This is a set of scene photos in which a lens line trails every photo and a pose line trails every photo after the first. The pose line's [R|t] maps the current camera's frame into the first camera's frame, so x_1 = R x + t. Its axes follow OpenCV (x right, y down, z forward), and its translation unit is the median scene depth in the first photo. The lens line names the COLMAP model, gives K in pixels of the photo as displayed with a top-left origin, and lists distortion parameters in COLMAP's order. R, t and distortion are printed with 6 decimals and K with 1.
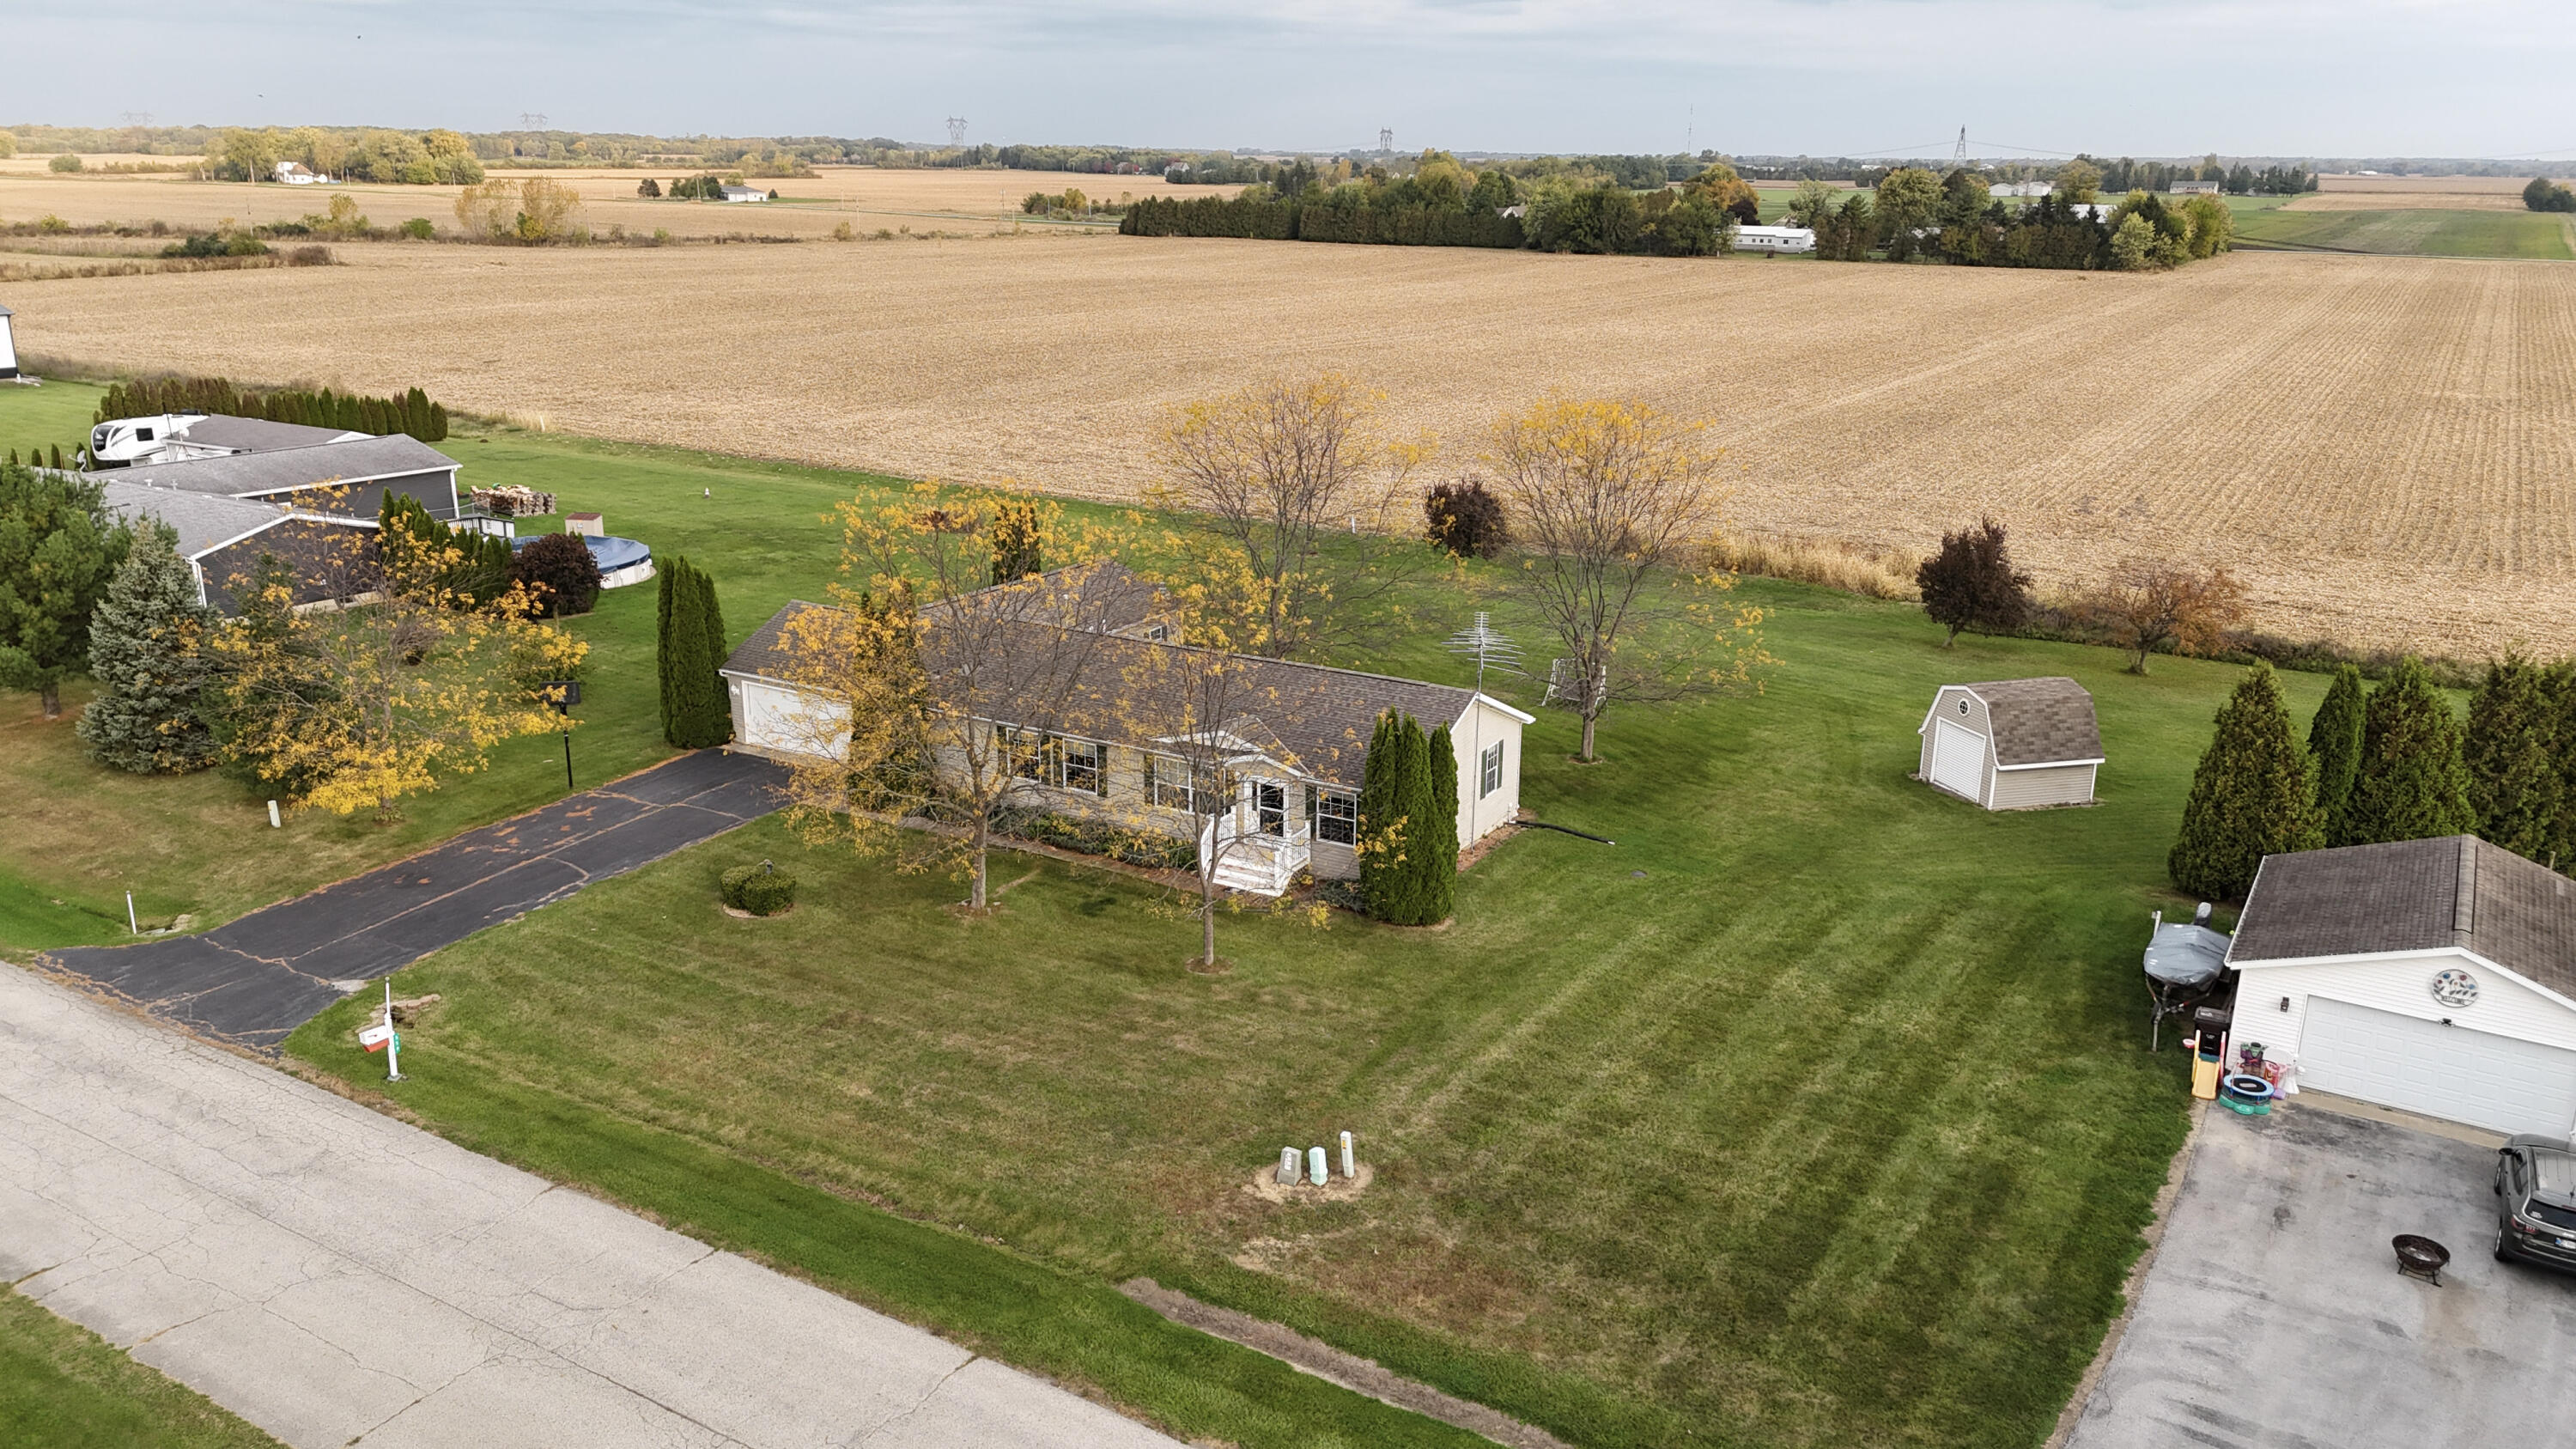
lens RADIAL K [[1893.6, 0, 1222.8], [0, 1893.6, 720.9], [0, 0, 1]] dist [0.048968, -0.003317]
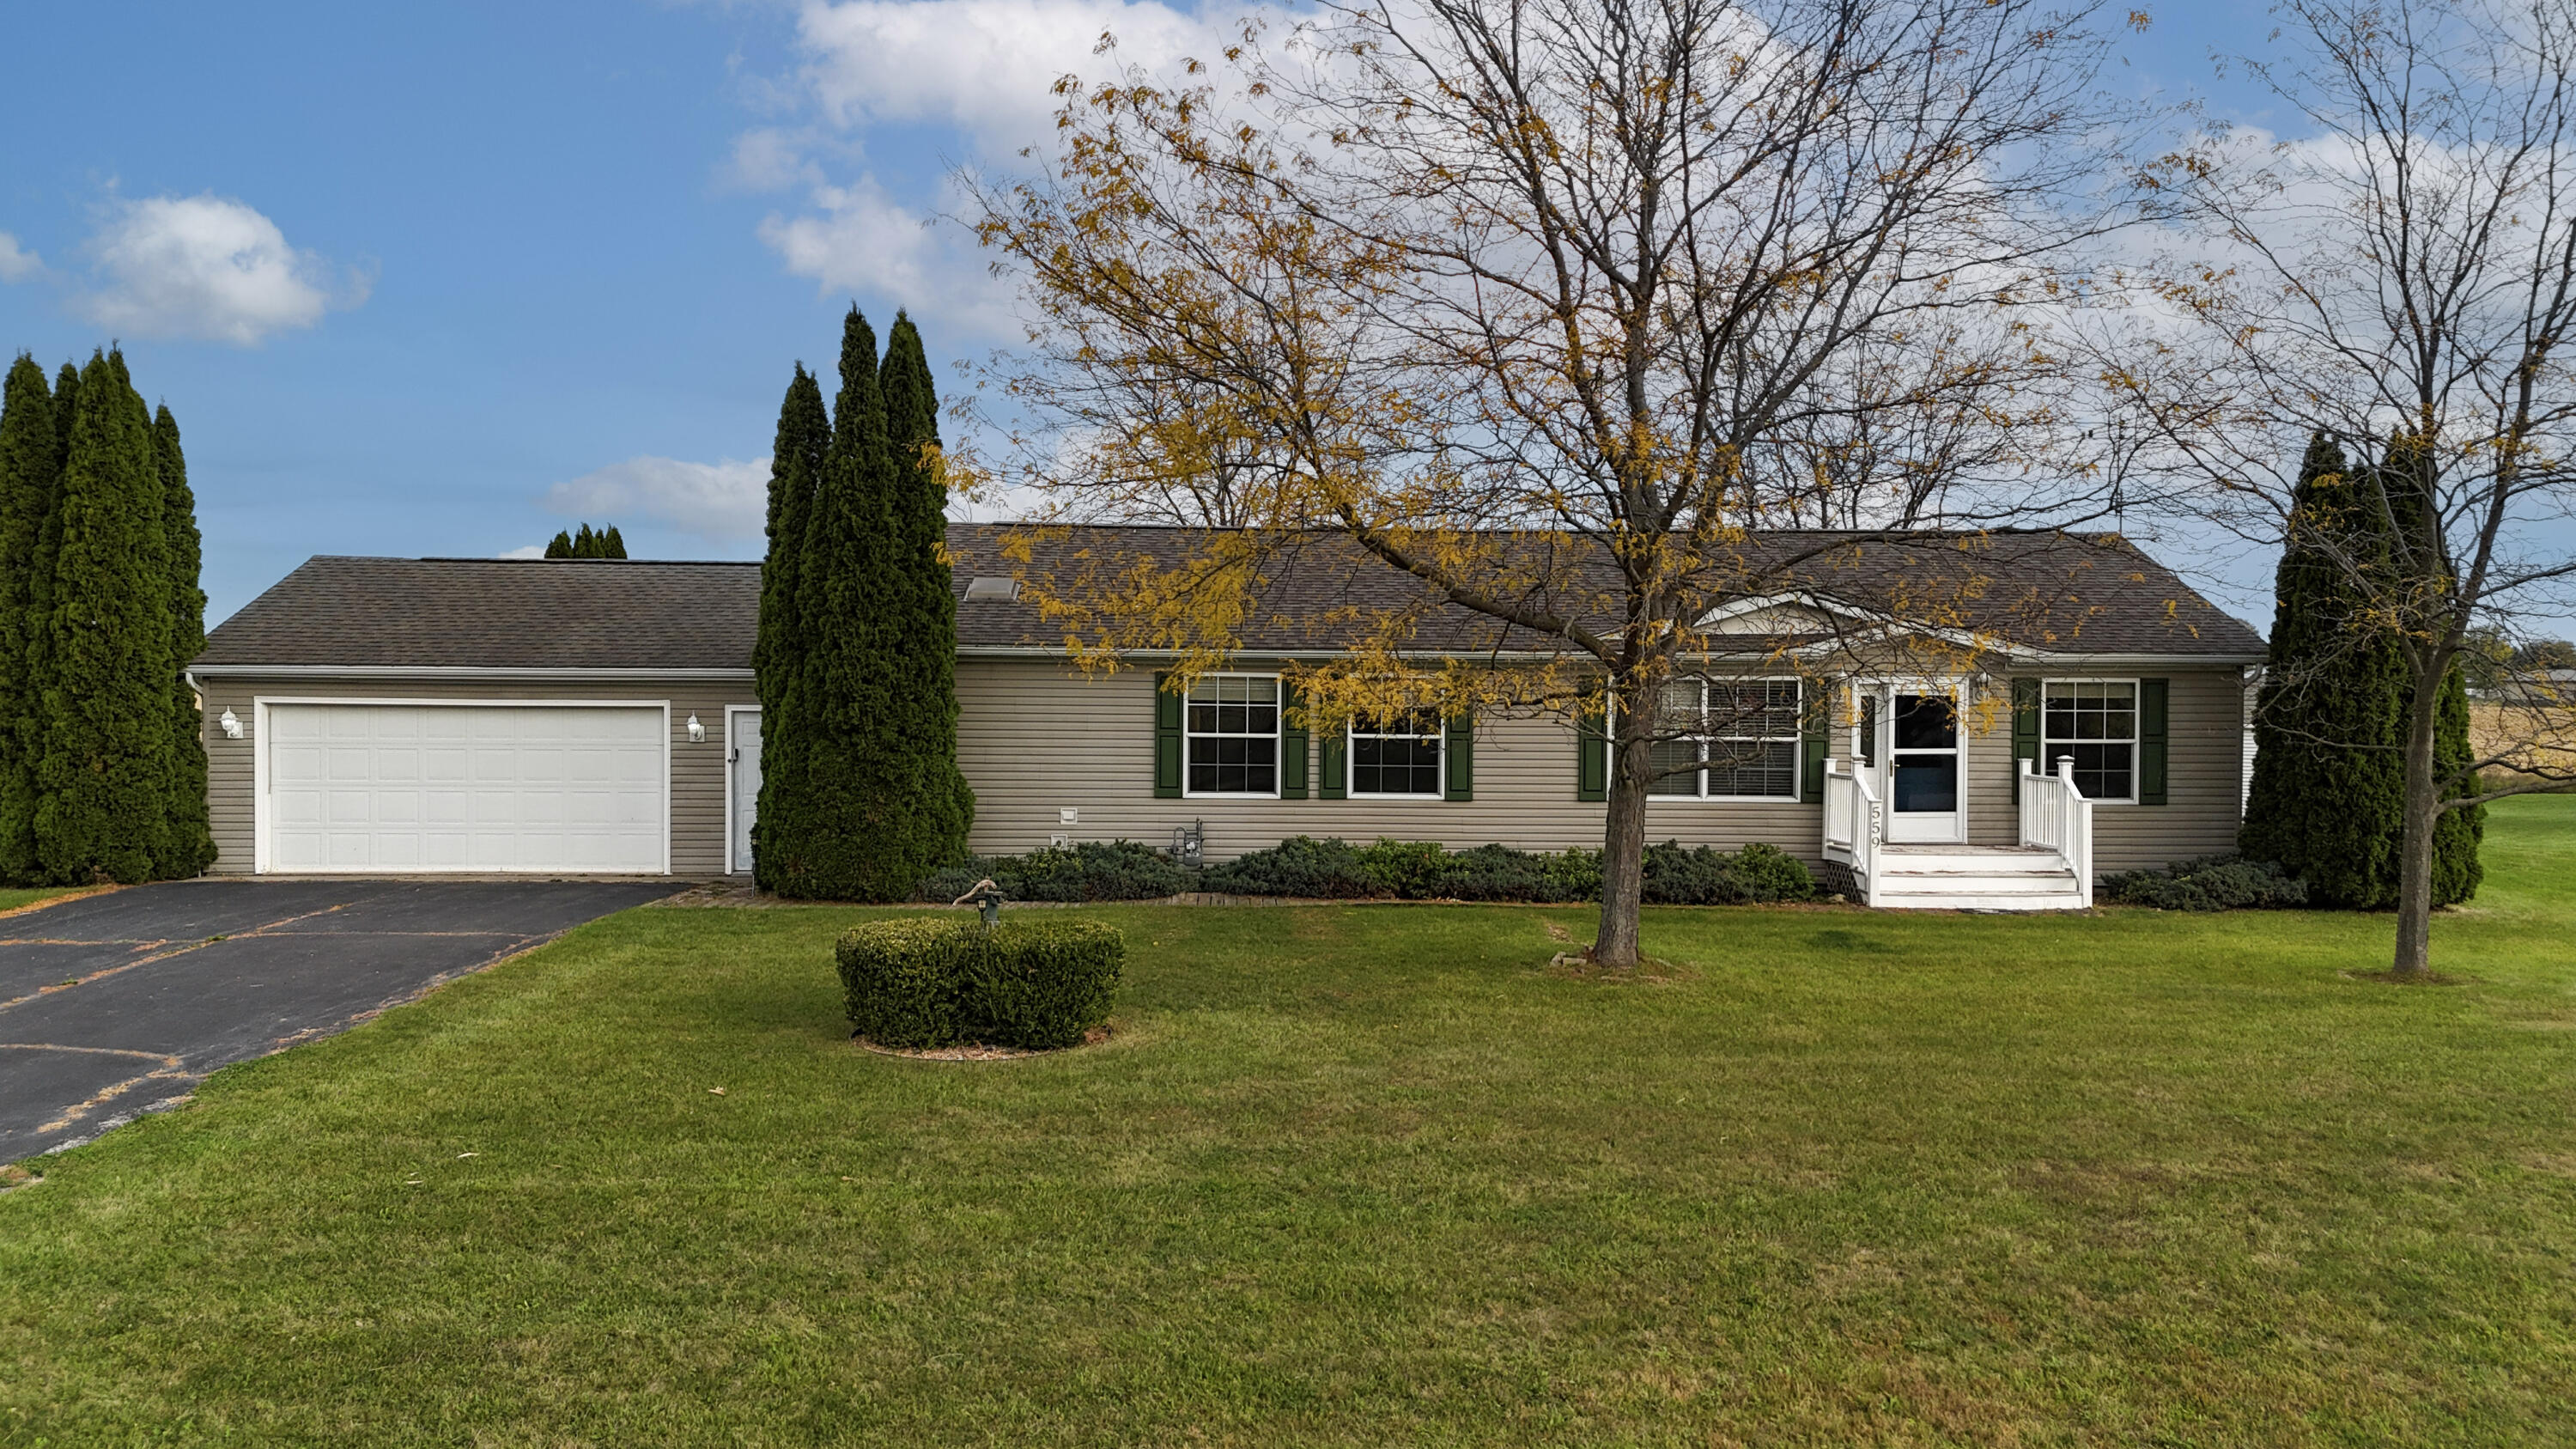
lens RADIAL K [[1893.6, 0, 1222.8], [0, 1893.6, 720.9], [0, 0, 1]] dist [0.048968, -0.003317]
pose [[0.845966, -0.009735, 0.533149, -0.355271], [0.145442, 0.966137, -0.213136, 0.111829], [-0.513019, 0.257847, 0.818734, 0.712714]]
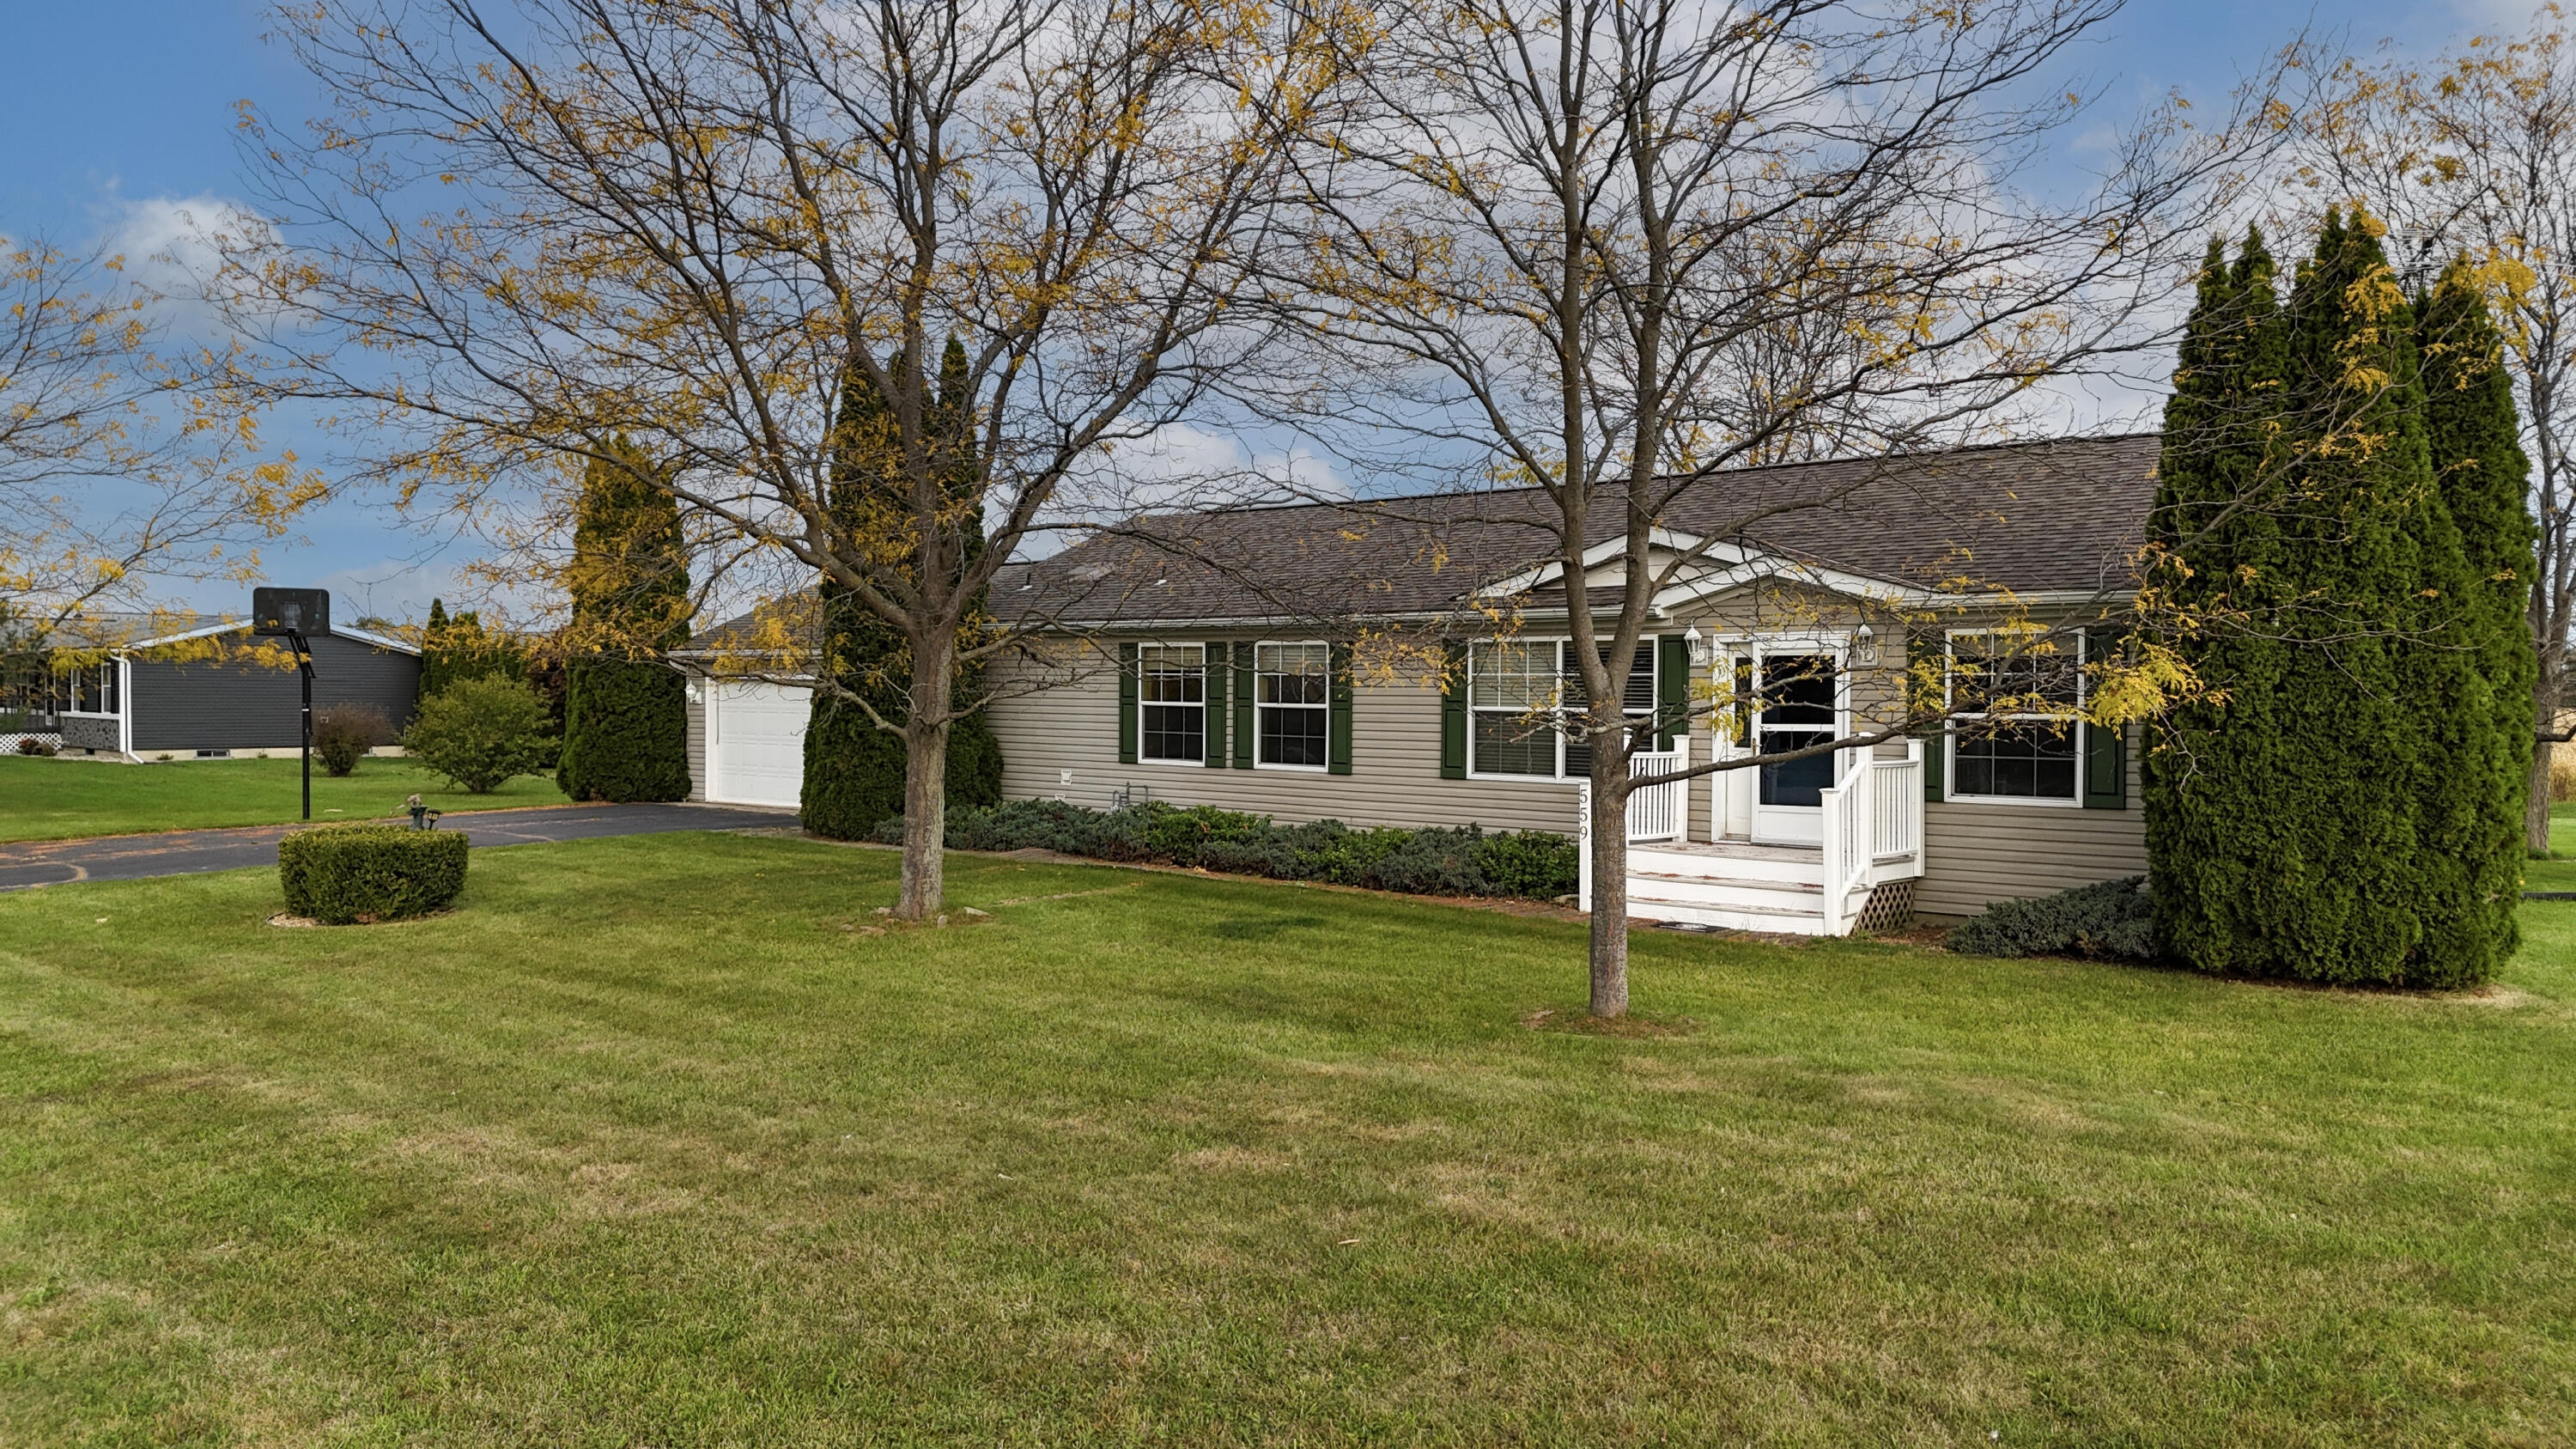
lens RADIAL K [[1893.6, 0, 1222.8], [0, 1893.6, 720.9], [0, 0, 1]] dist [0.048968, -0.003317]
pose [[0.978313, 0.004565, -0.207083, -0.005125], [-0.058351, 0.965342, -0.254382, 0.140477], [0.198745, 0.260949, 0.944673, 0.647646]]
